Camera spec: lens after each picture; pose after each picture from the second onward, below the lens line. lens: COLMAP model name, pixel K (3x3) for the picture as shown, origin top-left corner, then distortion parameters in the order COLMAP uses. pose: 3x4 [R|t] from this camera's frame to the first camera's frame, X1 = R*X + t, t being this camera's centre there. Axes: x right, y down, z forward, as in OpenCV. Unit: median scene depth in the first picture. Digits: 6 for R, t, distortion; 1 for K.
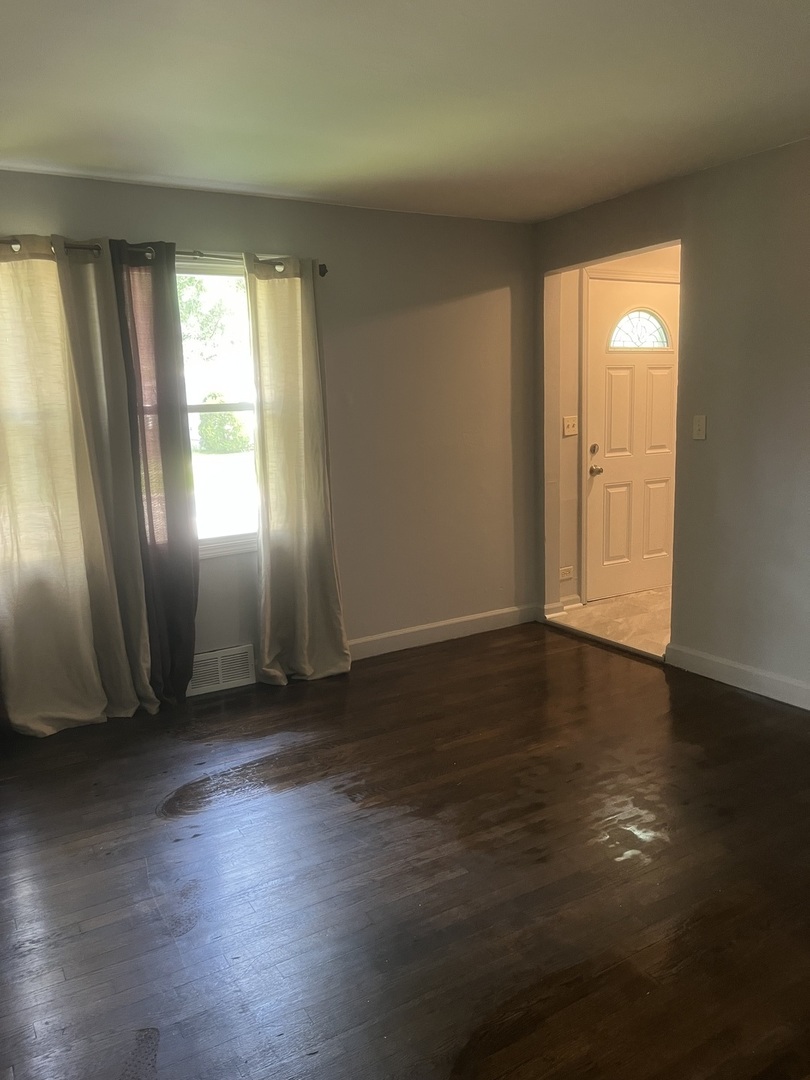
lens RADIAL K [[824.1, 0, 405.0], [0, 824.1, 540.0], [0, 0, 1]] dist [0.048801, -0.006682]
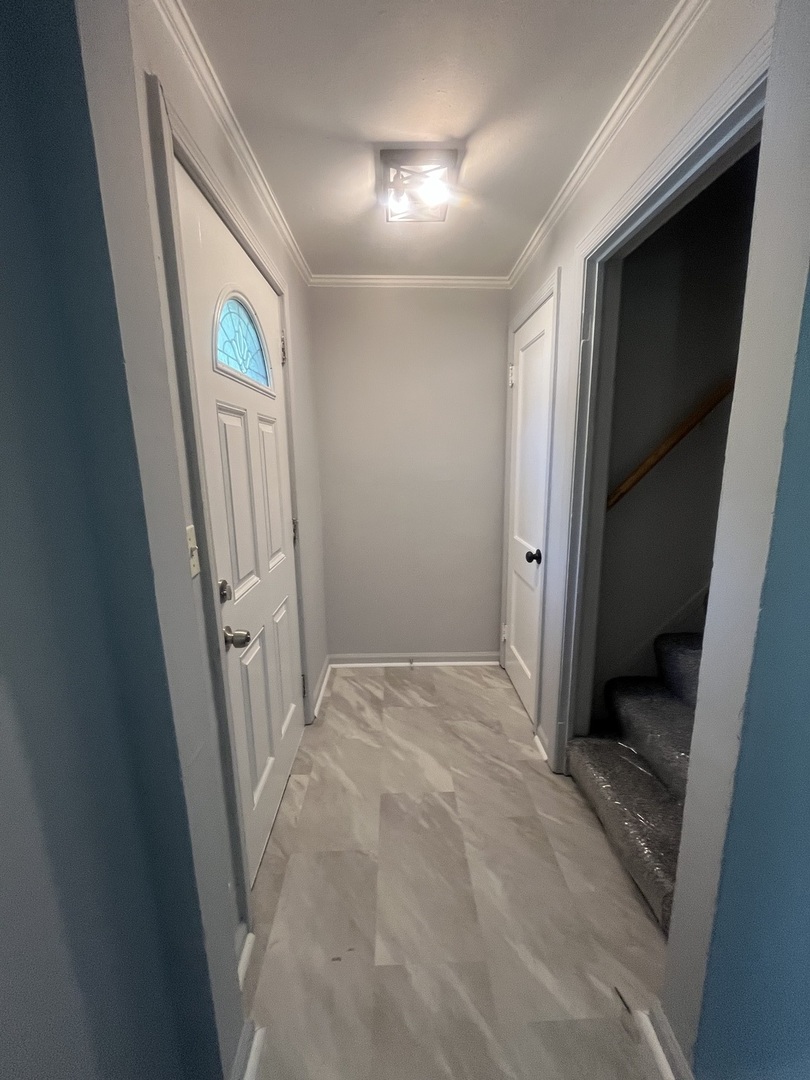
lens RADIAL K [[434.6, 0, 405.0], [0, 434.6, 540.0], [0, 0, 1]] dist [-0.002737, -0.000255]
pose [[0.506937, -0.134313, 0.851455, 0.086796], [0.146480, 0.986842, 0.068458, -0.141041], [-0.849446, 0.090017, 0.519940, 0.811769]]
